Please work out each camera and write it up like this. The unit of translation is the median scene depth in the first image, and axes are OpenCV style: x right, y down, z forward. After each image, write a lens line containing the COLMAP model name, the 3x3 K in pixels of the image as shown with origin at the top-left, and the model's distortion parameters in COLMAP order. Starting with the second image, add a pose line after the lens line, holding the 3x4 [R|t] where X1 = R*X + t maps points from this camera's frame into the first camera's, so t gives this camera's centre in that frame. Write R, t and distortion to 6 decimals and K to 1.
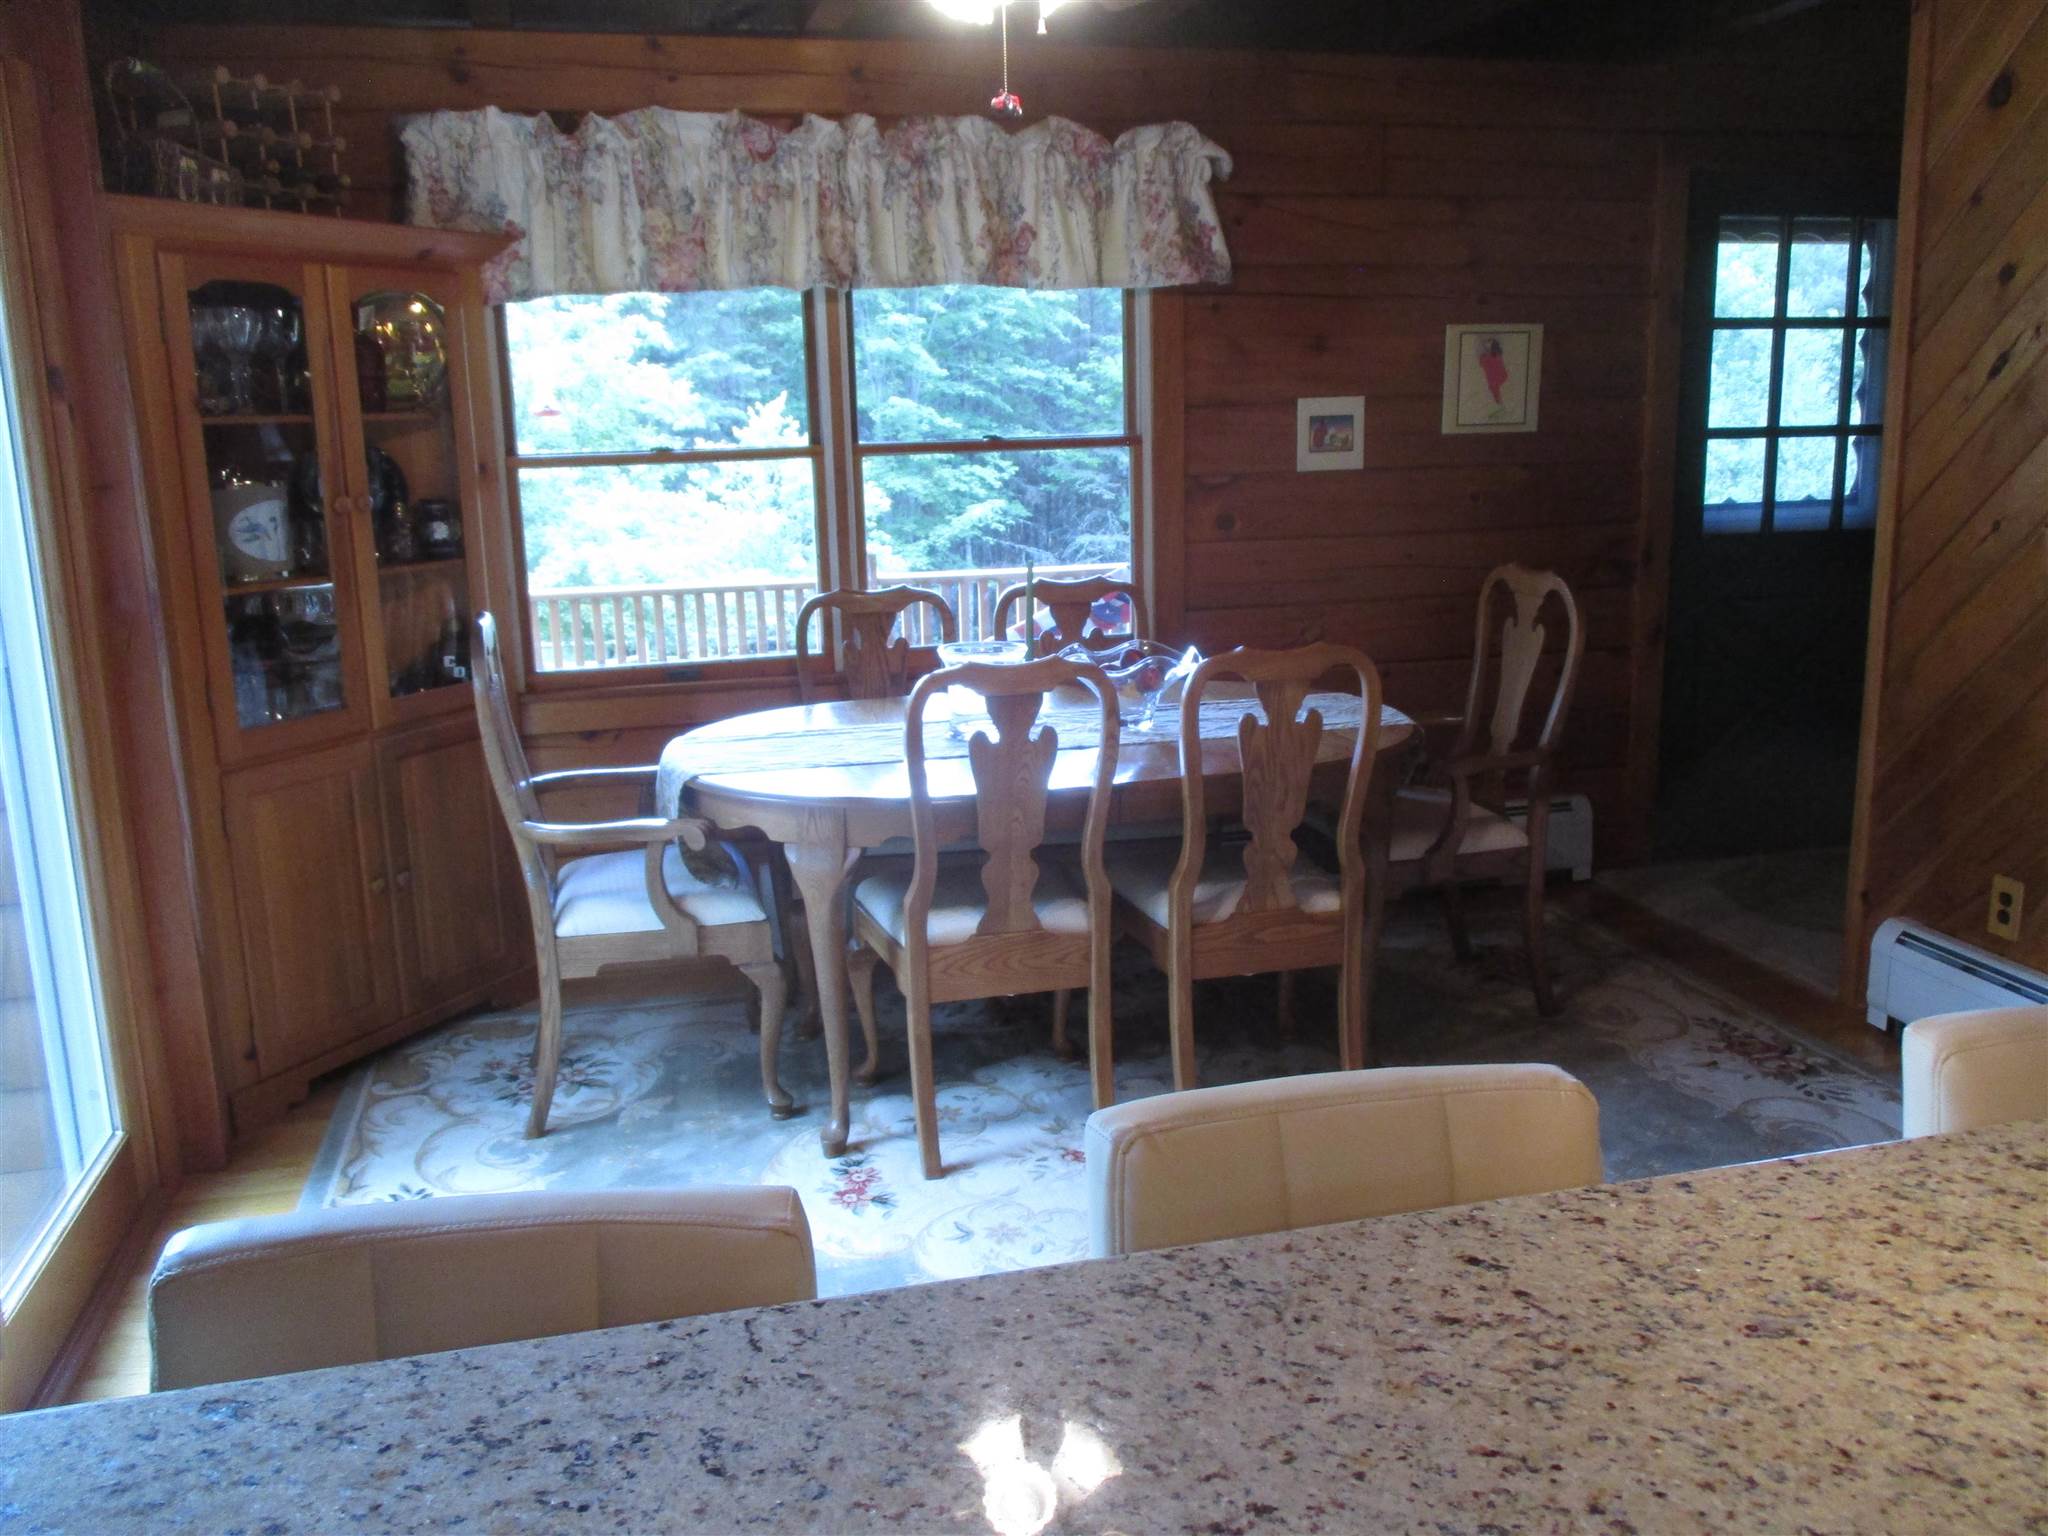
lens RADIAL K [[1717.8, 0, 1038.3], [0, 1717.8, 758.1], [0, 0, 1]] dist [-0.025697, 0.026947]
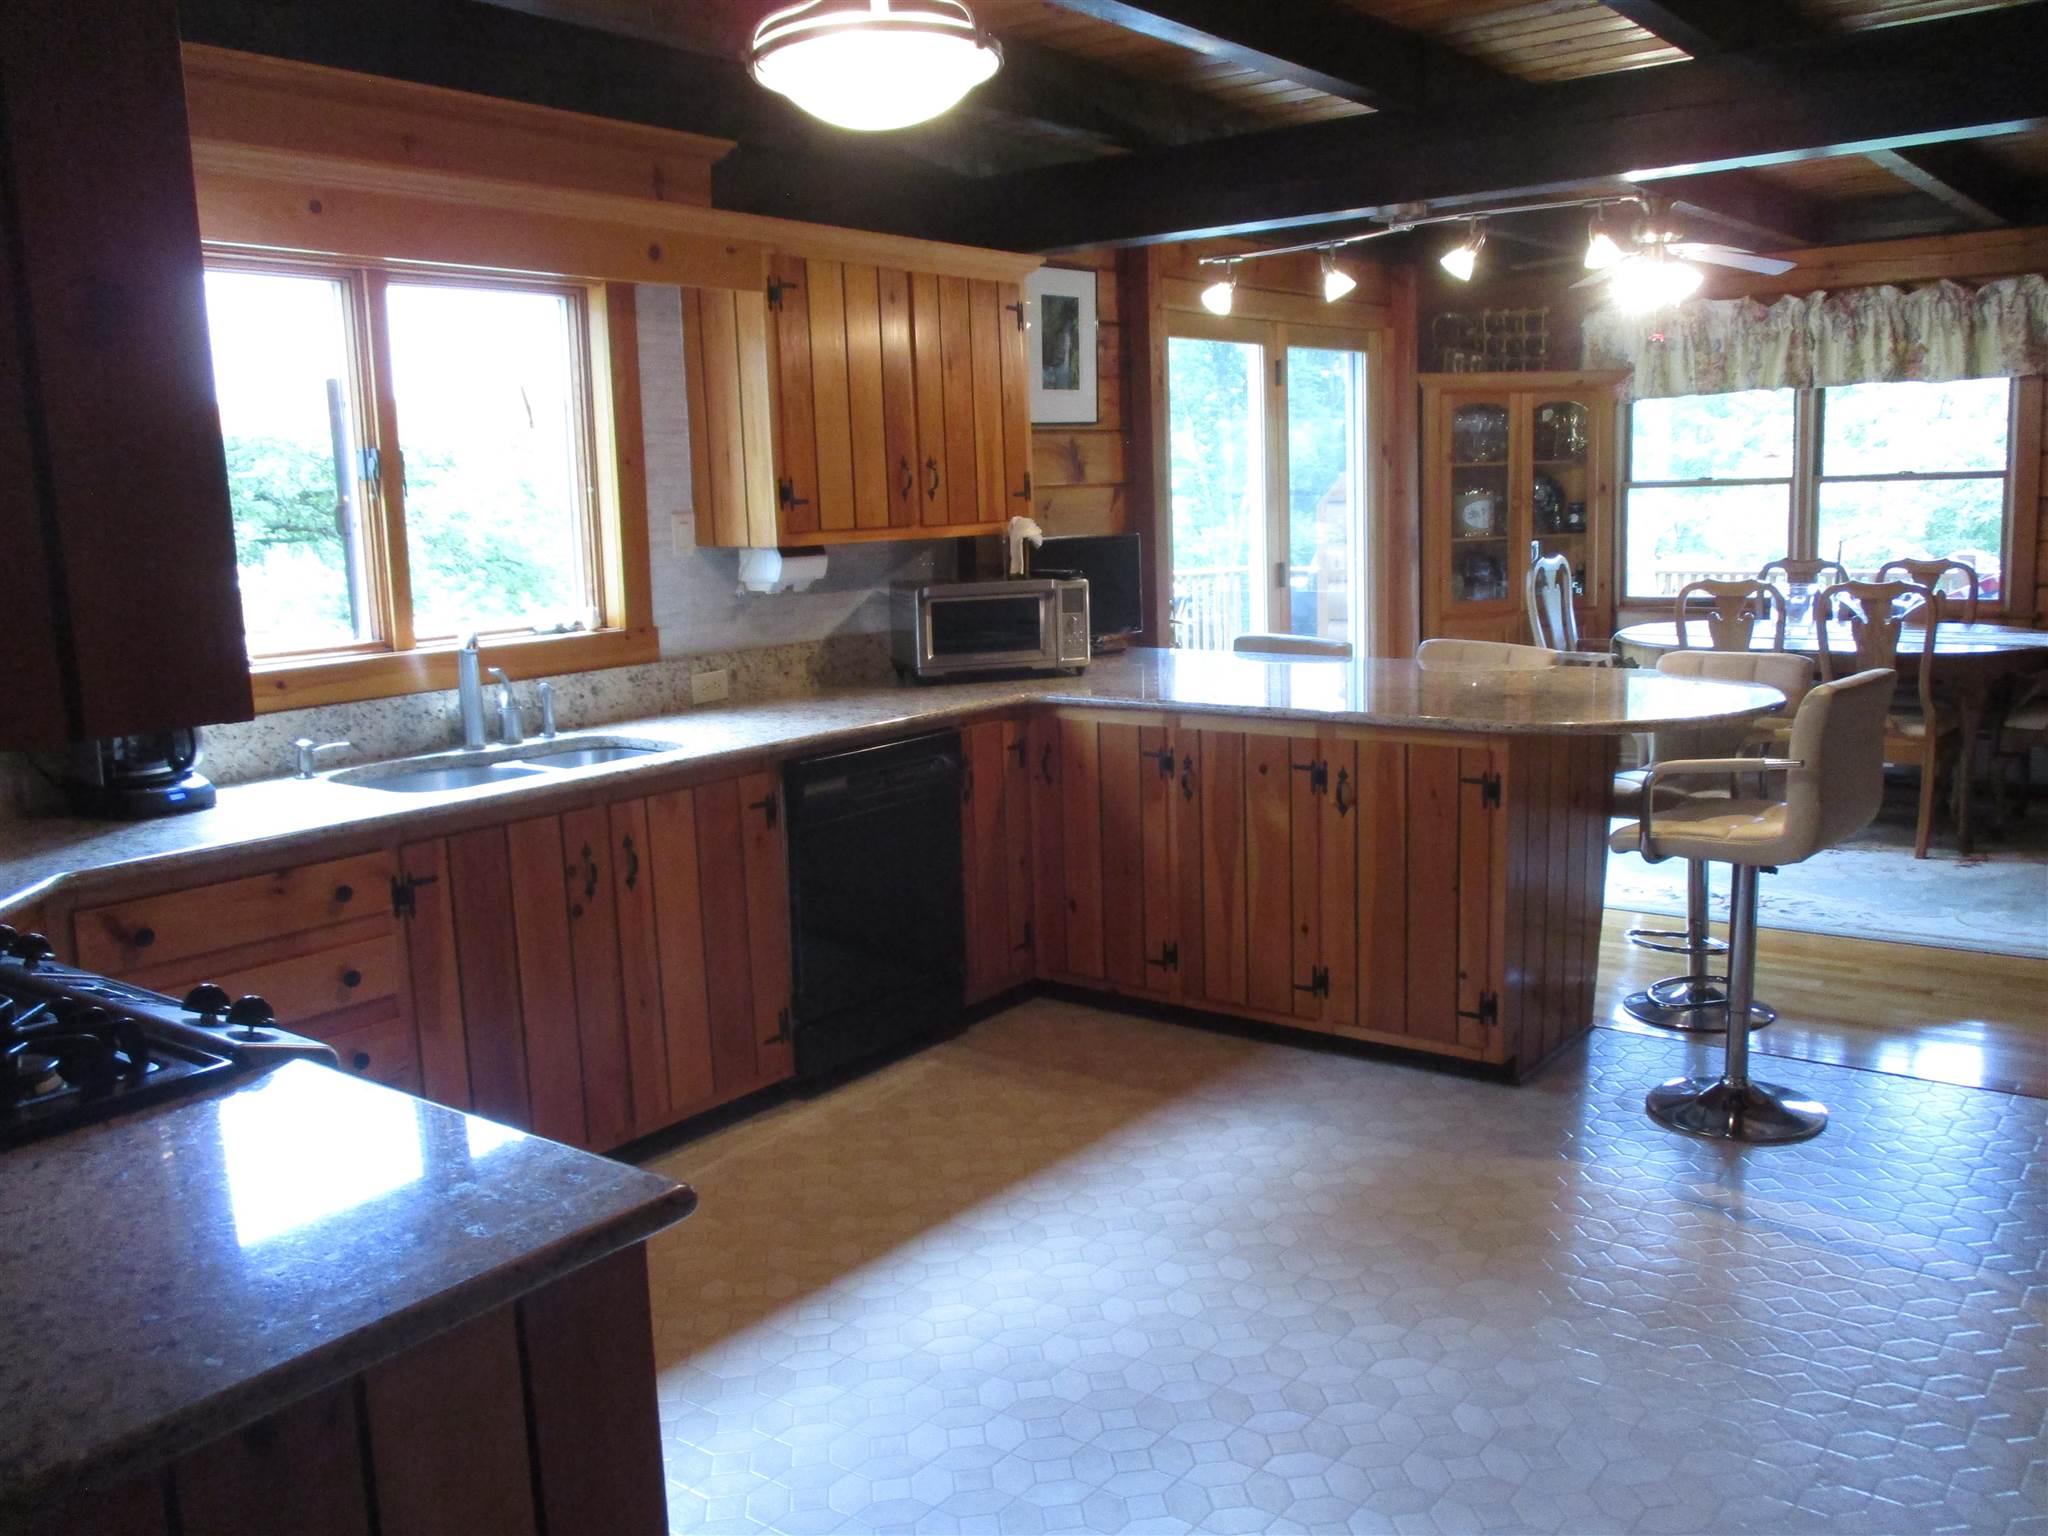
lens RADIAL K [[1717.8, 0, 1029.4], [0, 1717.8, 771.7], [0, 0, 1]] dist [-0.025697, 0.026947]
pose [[0.608904, 0.134581, -0.781744, 0.850792], [-0.141727, 0.988103, 0.059716, 0.128247], [0.780481, 0.074433, 0.620733, -0.706433]]
